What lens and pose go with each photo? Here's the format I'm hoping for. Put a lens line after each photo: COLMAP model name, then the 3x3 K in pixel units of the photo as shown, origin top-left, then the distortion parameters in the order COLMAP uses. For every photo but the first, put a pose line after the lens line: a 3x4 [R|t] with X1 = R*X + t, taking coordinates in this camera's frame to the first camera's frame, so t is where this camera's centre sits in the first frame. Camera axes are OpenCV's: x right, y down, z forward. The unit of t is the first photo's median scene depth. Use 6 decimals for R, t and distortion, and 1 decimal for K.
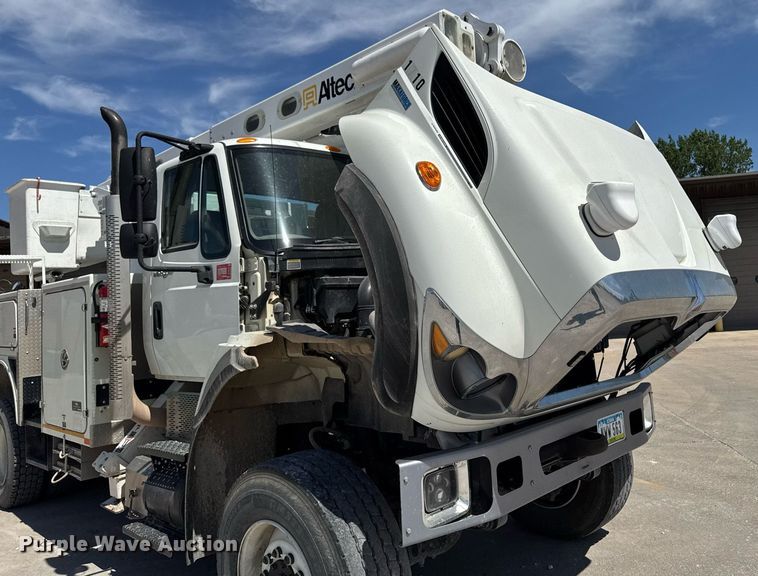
lens RADIAL K [[587.3, 0, 431.2], [0, 587.3, 255.1], [0, 0, 1]] dist [0.006237, -0.004403]
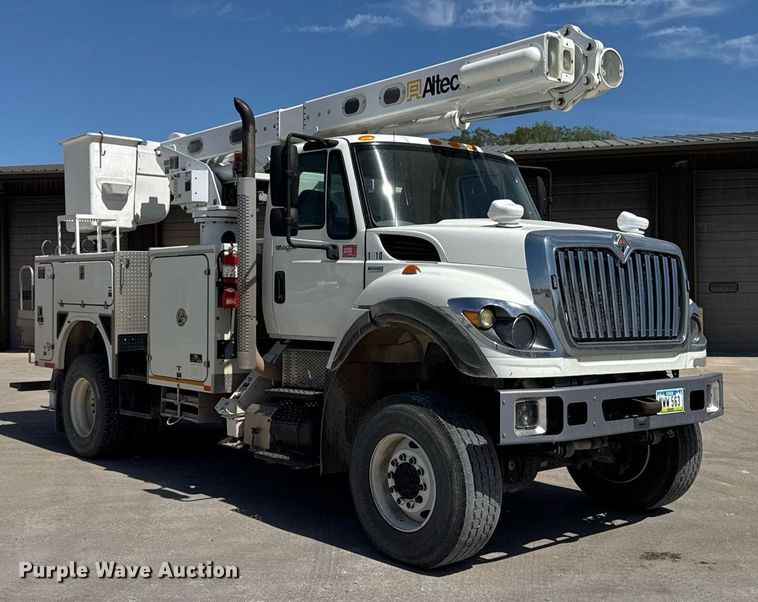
lens RADIAL K [[895.2, 0, 362.6], [0, 895.2, 268.4], [0, 0, 1]] dist [0.133105, 0.001738]
pose [[0.988342, 0.057858, -0.140829, -0.052021], [-0.048955, 0.996626, 0.065886, -0.050350], [0.144166, -0.058224, 0.987839, -0.710277]]
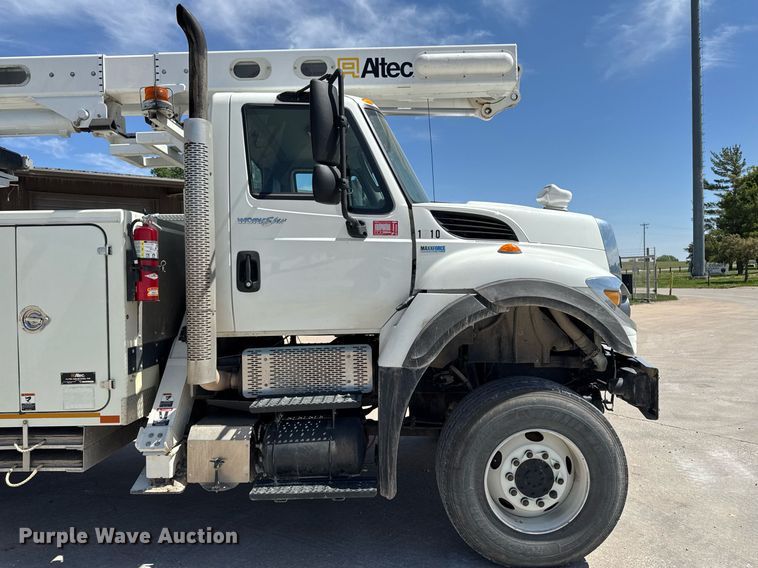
lens RADIAL K [[542.4, 0, 379.0], [0, 542.4, 284.0], [0, 0, 1]] dist [0.006266, -0.001190]
pose [[0.747239, 0.045941, 0.662965, -0.840815], [-0.085533, 0.995959, 0.027389, 0.086659], [-0.659028, -0.077172, 0.748149, 0.233900]]
